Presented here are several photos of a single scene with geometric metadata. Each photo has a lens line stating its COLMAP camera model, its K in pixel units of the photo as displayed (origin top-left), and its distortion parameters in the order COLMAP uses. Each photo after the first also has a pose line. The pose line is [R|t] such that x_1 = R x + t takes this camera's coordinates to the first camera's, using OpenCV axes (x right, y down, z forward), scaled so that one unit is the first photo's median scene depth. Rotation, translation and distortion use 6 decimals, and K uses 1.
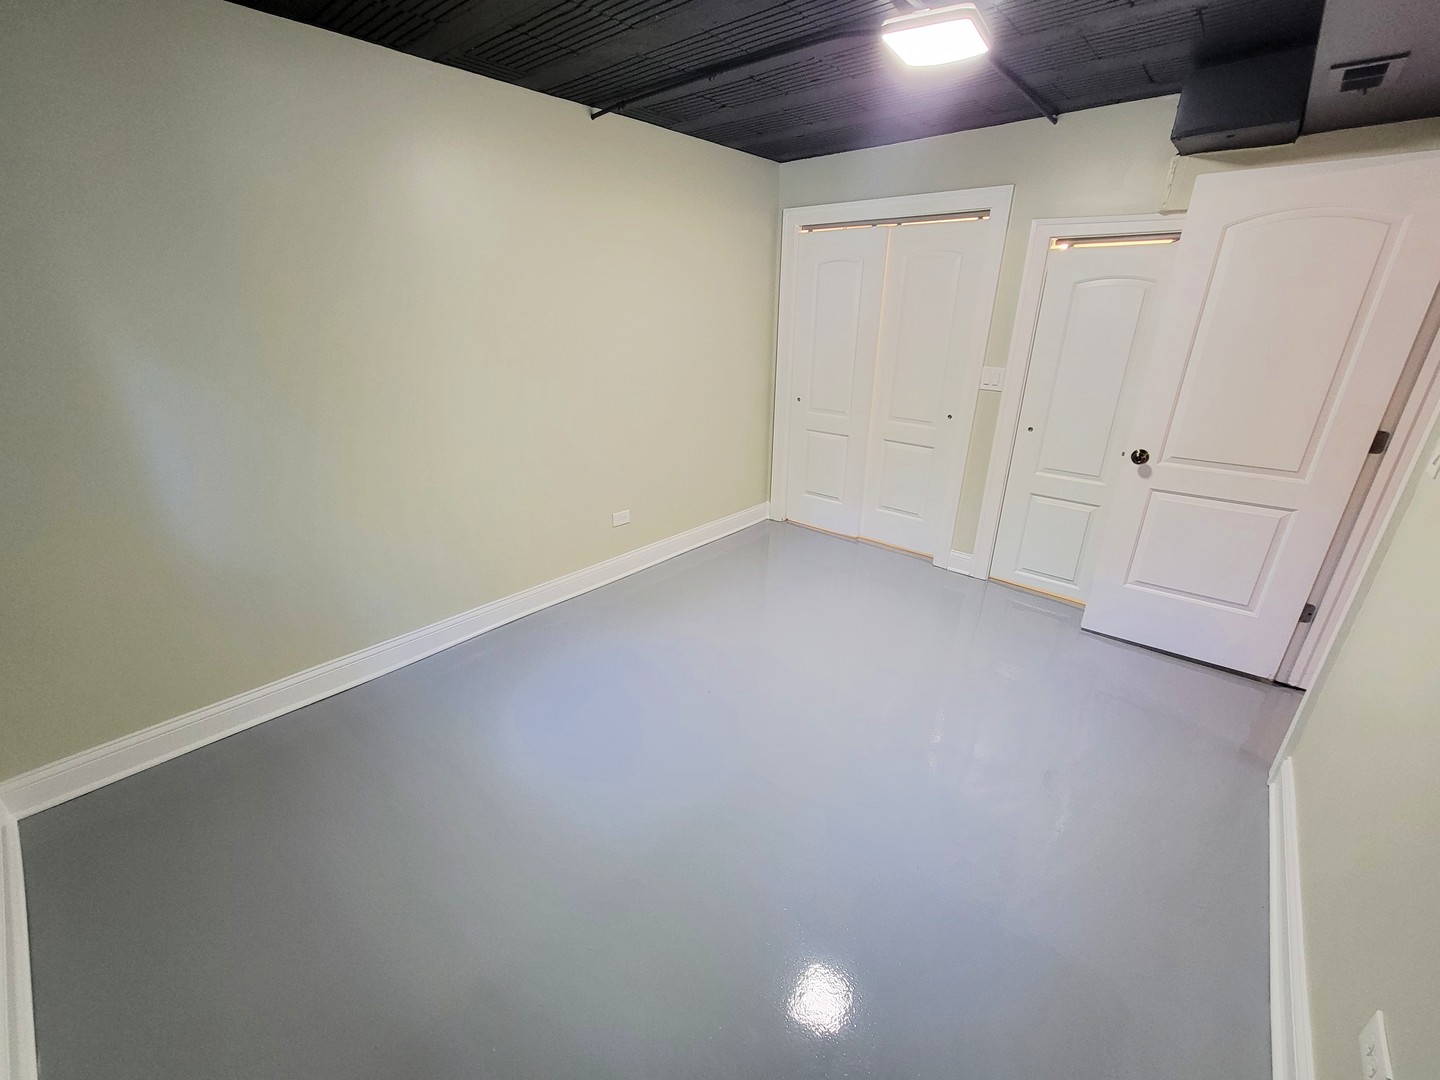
lens RADIAL K [[589.4, 0, 725.2], [0, 589.4, 524.8], [0, 0, 1]] dist [0.001234, 0.000157]
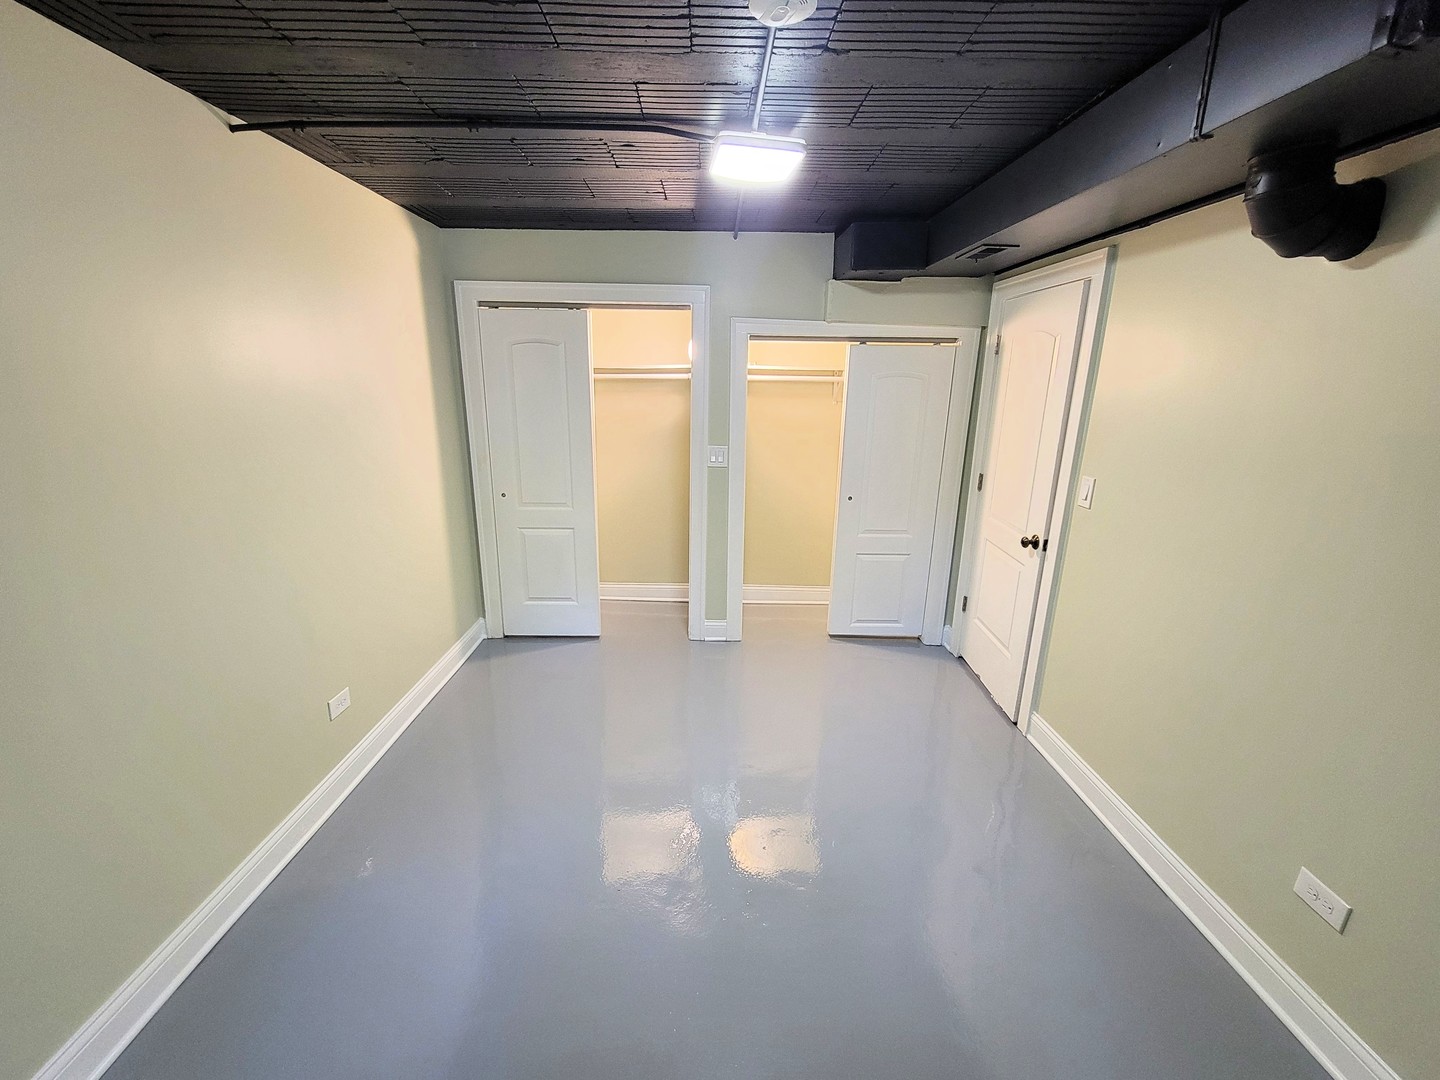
lens RADIAL K [[609.2, 0, 720.0], [0, 609.2, 540.0], [0, 0, 1]] dist [-0.002148, -0.000184]
pose [[0.757552, -0.160270, 0.632794, -0.318353], [0.225320, 0.974012, -0.023052, -0.083150], [-0.612654, 0.160044, 0.773977, 0.183900]]
